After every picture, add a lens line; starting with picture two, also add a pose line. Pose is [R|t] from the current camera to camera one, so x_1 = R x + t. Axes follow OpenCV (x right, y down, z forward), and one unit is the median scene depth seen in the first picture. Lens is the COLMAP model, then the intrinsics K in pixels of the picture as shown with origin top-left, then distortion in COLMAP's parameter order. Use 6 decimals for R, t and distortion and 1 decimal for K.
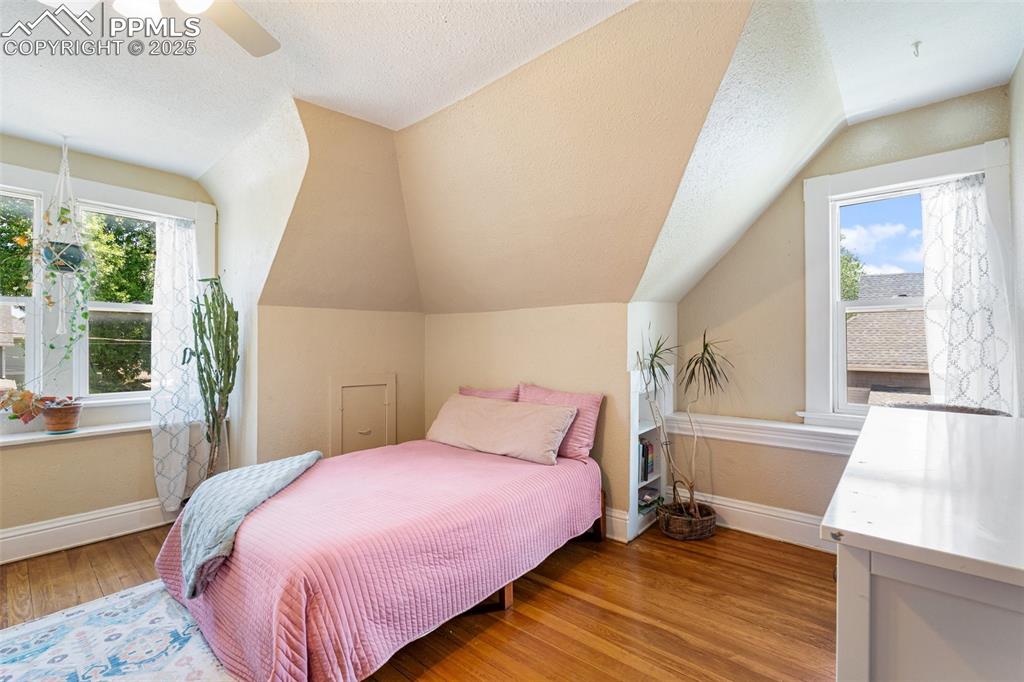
lens RADIAL K [[455.7, 0, 508.7], [0, 455.7, 342.3], [0, 0, 1]] dist [0.001169, -0.000125]
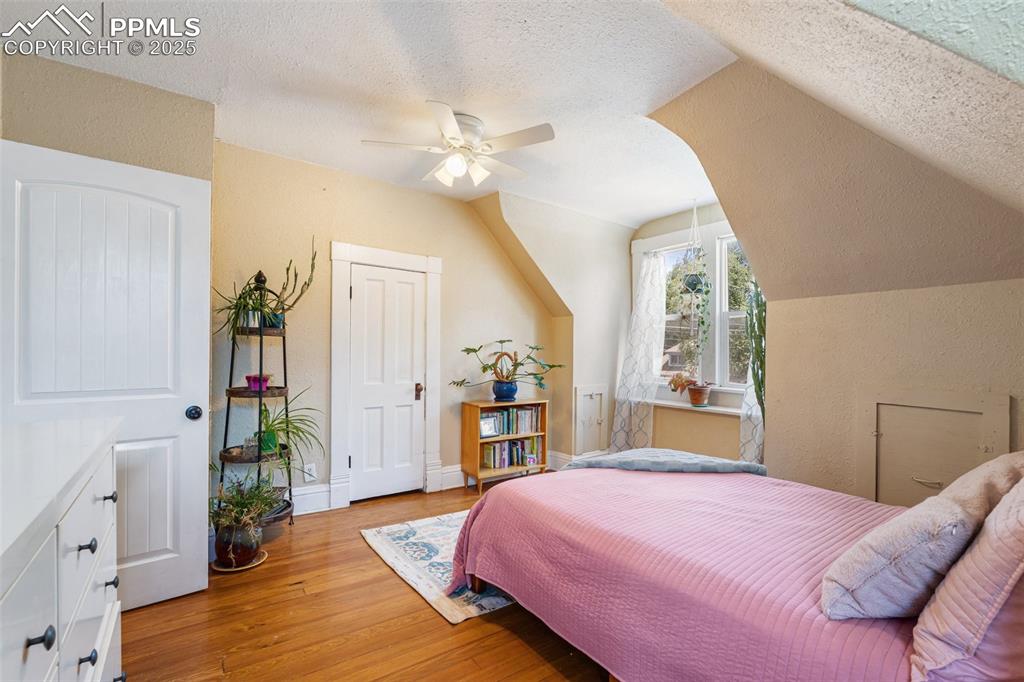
lens RADIAL K [[455.7, 0, 523.8], [0, 455.7, 355.0], [0, 0, 1]] dist [0.001169, -0.000125]
pose [[-0.209085, 0.013494, -0.977804, 0.548385], [-0.003219, 0.999890, 0.014487, 0.018082], [0.977892, 0.006177, -0.209018, 0.775248]]
